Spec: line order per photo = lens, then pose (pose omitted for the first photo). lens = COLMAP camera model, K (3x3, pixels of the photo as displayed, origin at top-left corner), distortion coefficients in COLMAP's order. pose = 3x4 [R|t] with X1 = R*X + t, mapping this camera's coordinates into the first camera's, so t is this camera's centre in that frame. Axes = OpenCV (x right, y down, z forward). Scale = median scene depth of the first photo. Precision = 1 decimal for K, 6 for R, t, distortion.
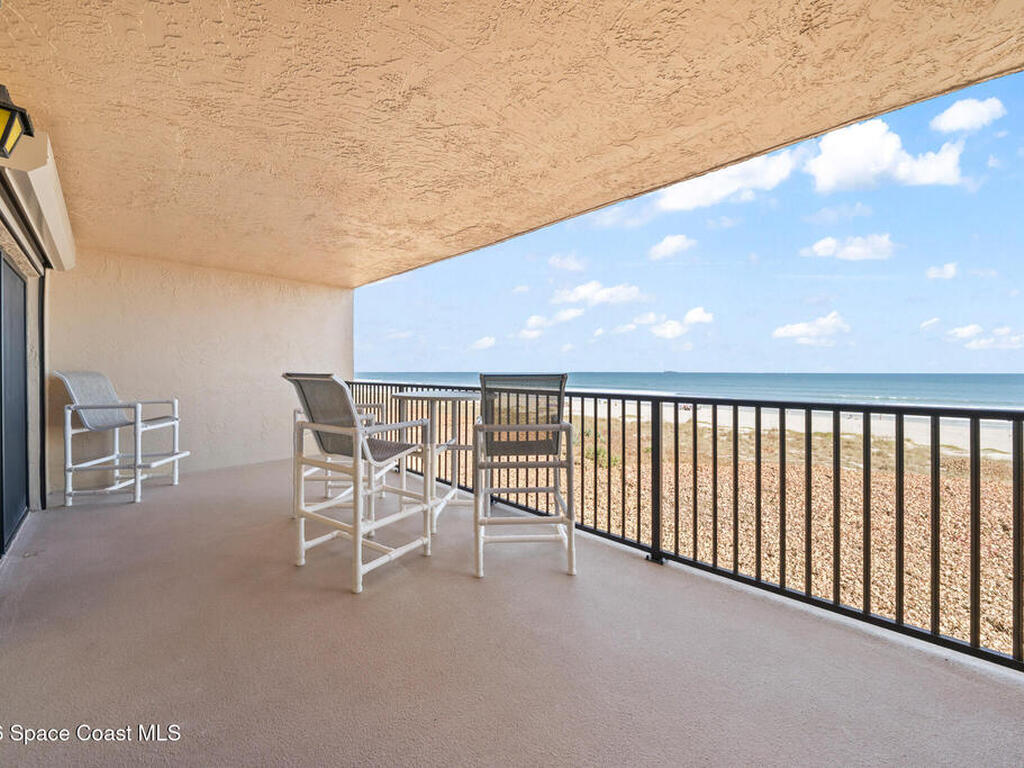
lens RADIAL K [[394.4, 0, 512.1], [0, 394.4, 373.3], [0, 0, 1]] dist [-0.019382, -0.000395]
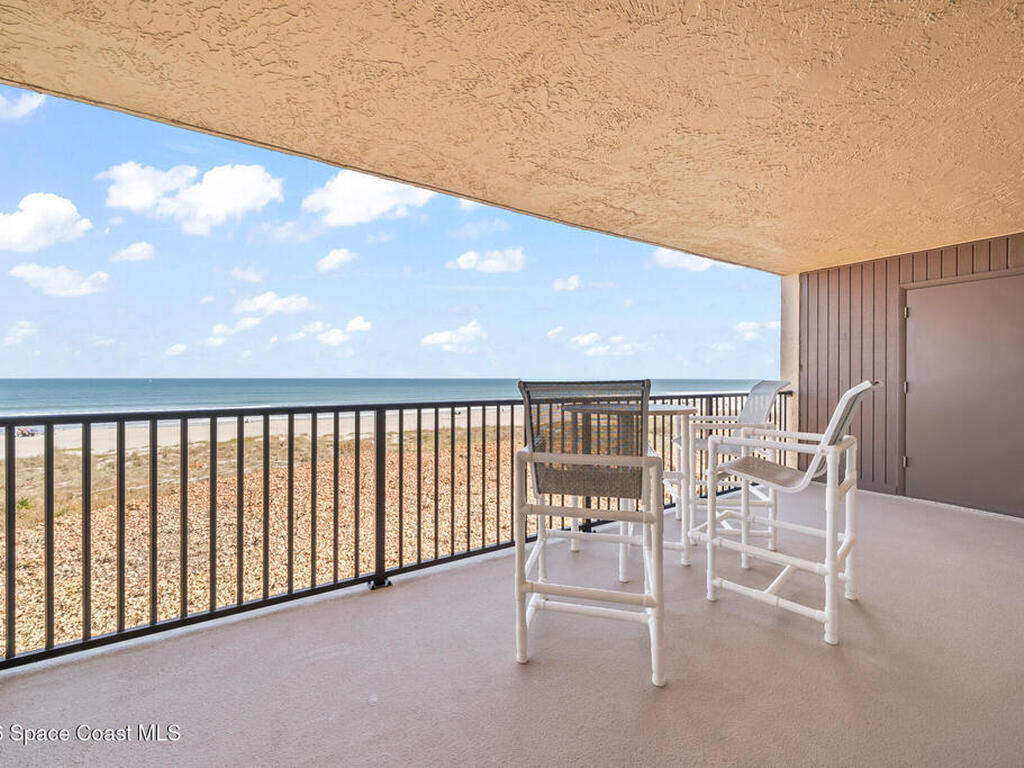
lens RADIAL K [[411.6, 0, 511.9], [0, 411.6, 381.6], [0, 0, 1]] dist [-0.004047, -0.000107]
pose [[0.258225, -0.008382, 0.966048, -0.504687], [0.002535, 0.999965, 0.007999, -0.002561], [-0.966082, 0.000383, 0.258237, 0.489313]]
